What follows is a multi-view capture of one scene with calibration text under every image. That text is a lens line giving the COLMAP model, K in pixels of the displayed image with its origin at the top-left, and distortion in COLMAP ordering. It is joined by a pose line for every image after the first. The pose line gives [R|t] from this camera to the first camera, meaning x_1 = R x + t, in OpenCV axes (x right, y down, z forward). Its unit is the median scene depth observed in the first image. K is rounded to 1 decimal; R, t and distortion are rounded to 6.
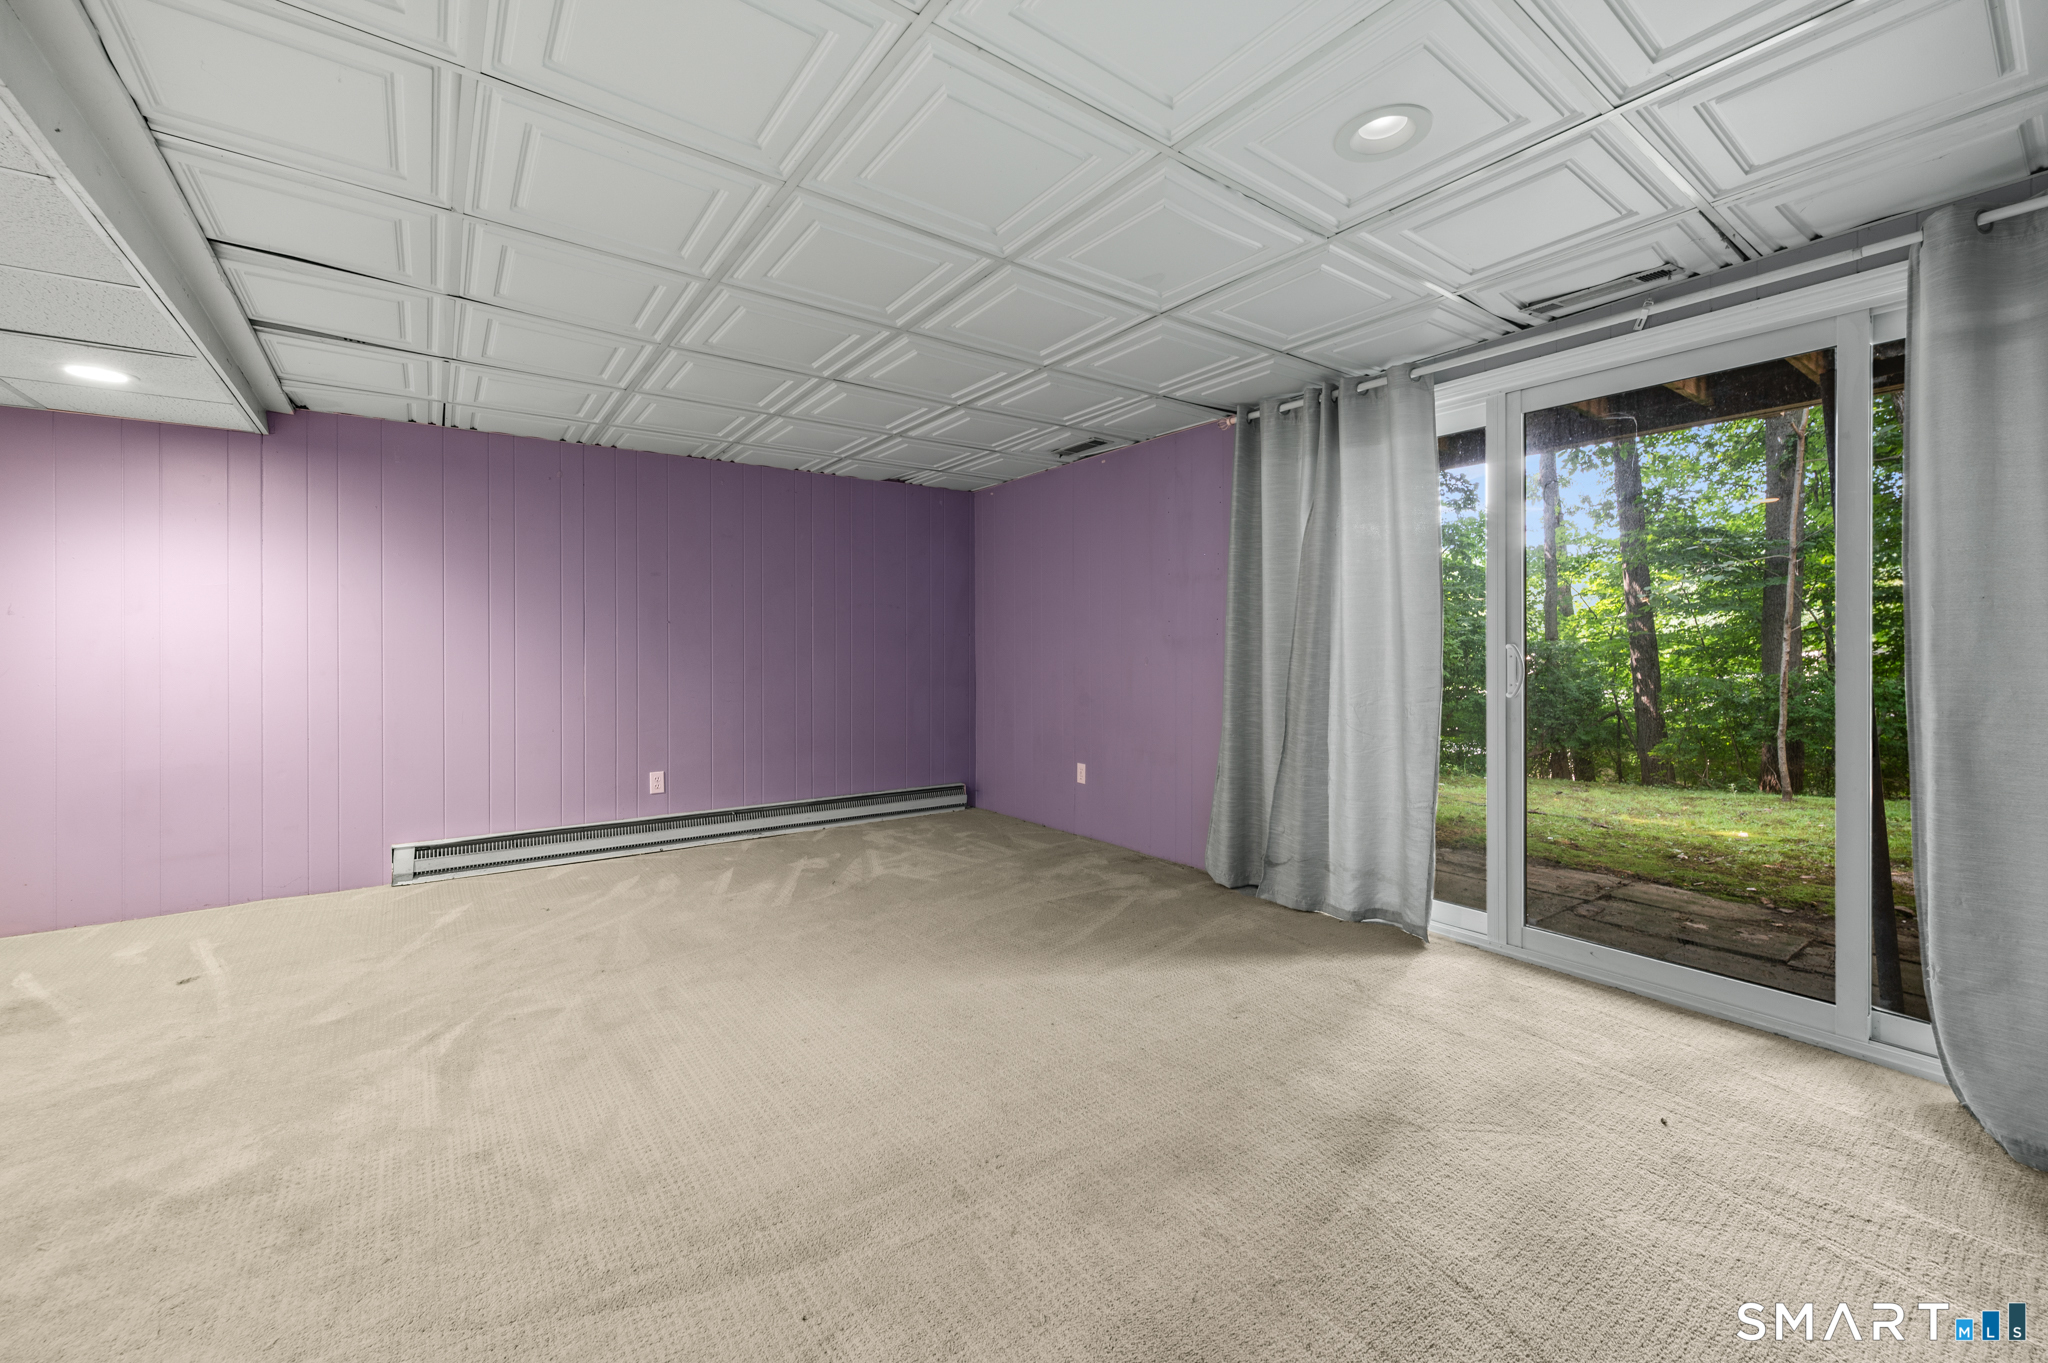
lens RADIAL K [[815.4, 0, 1025.6], [0, 815.4, 659.7], [0, 0, 1]] dist [-0.003187, 0.000783]
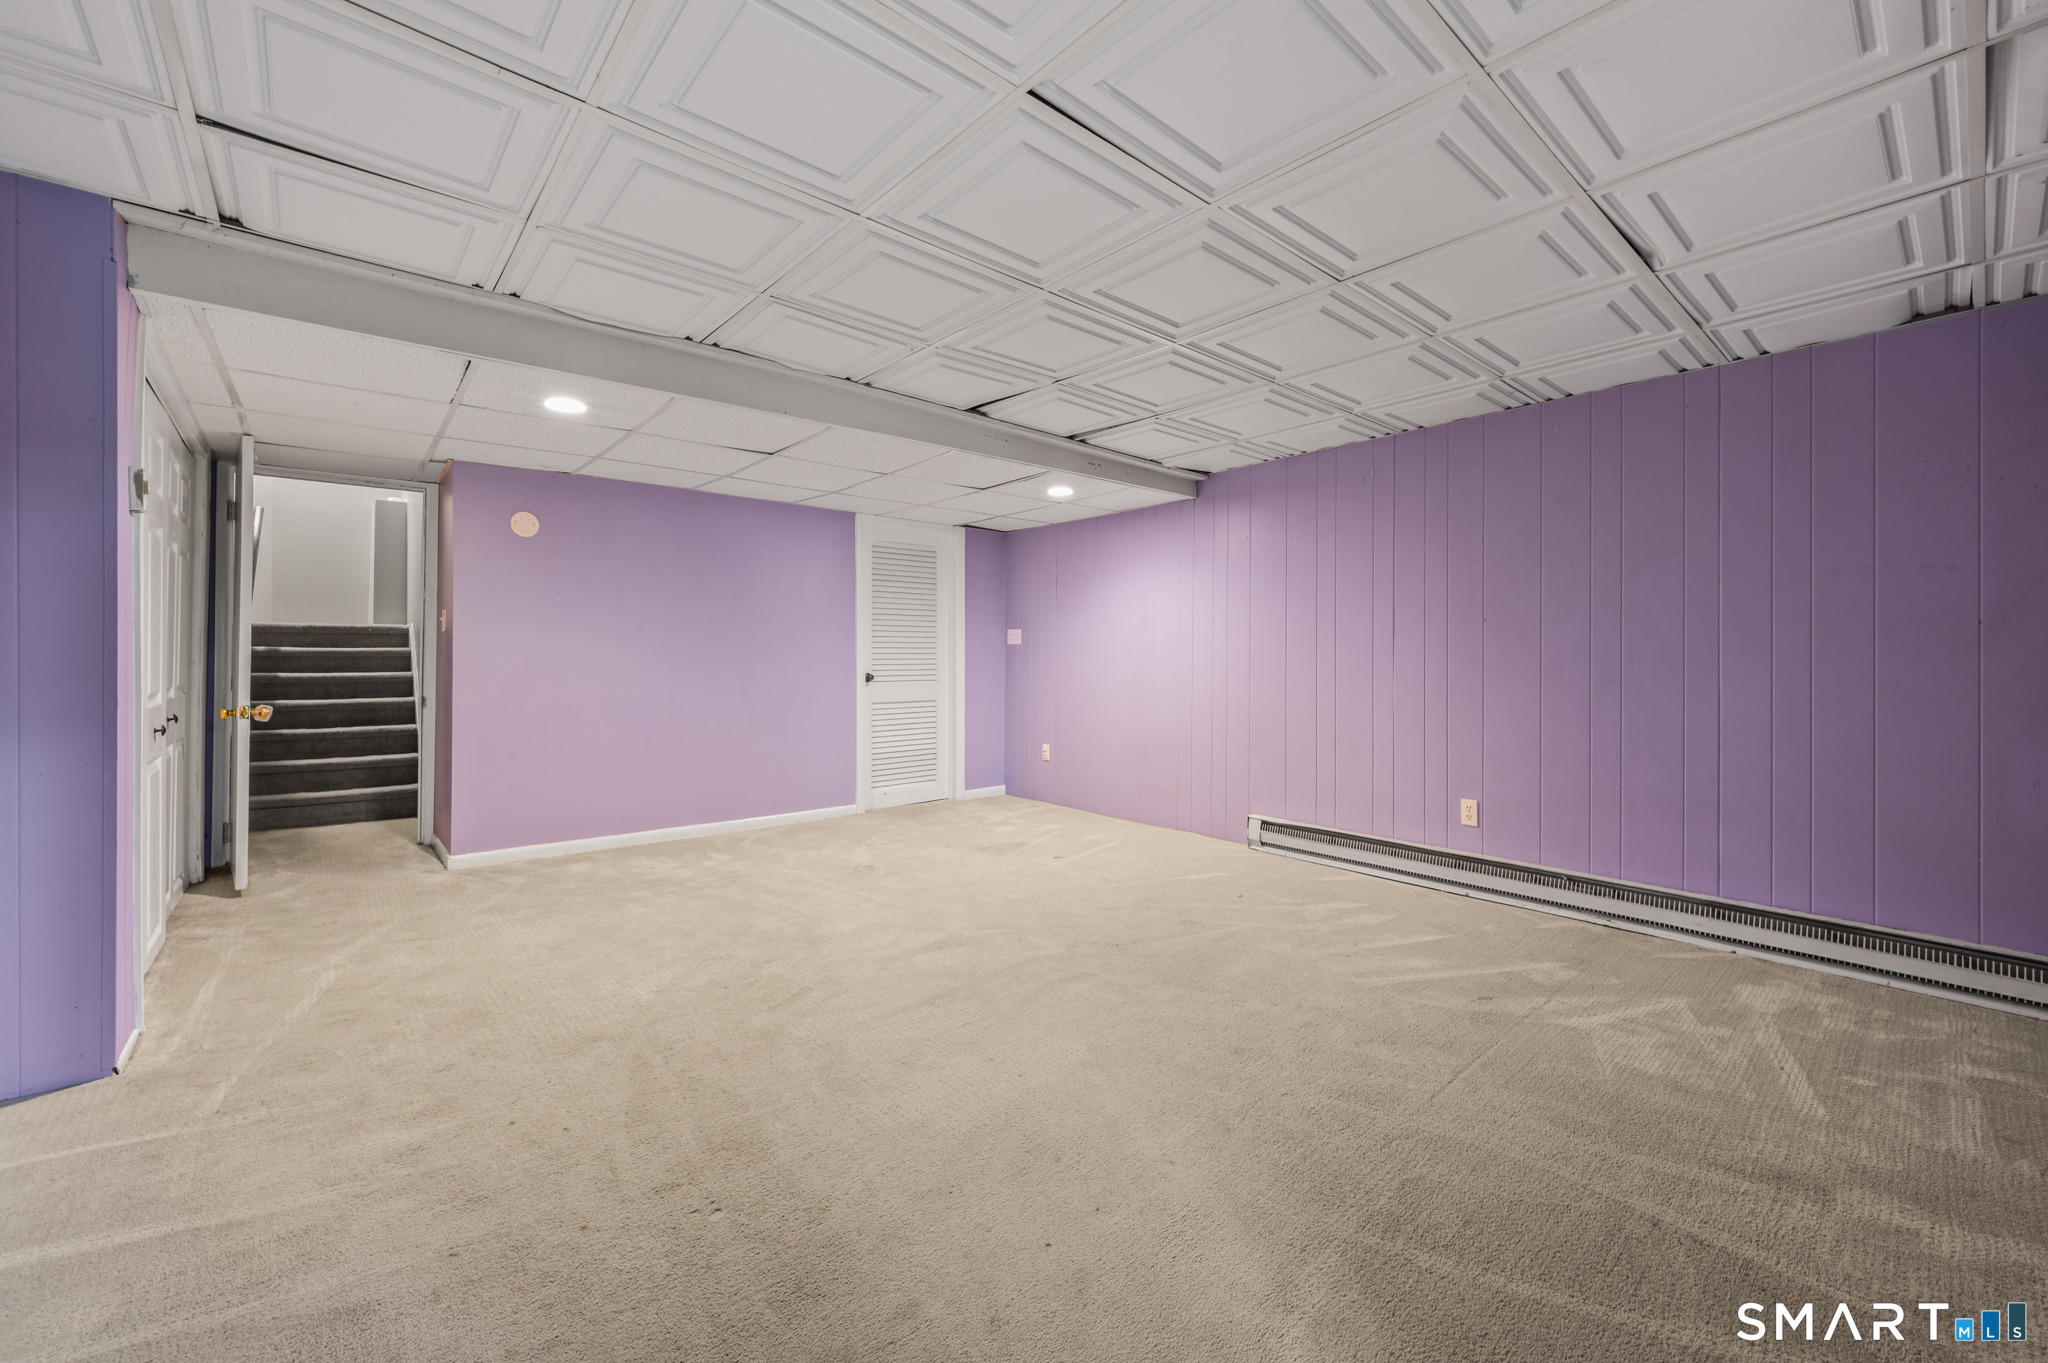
lens RADIAL K [[815.4, 0, 1033.9], [0, 815.4, 652.2], [0, 0, 1]] dist [-0.003187, 0.000783]
pose [[0.084003, -0.002226, -0.996463, 0.436465], [-0.017564, 0.999839, -0.003715, -0.002999], [0.996311, 0.017814, 0.083951, 0.617825]]
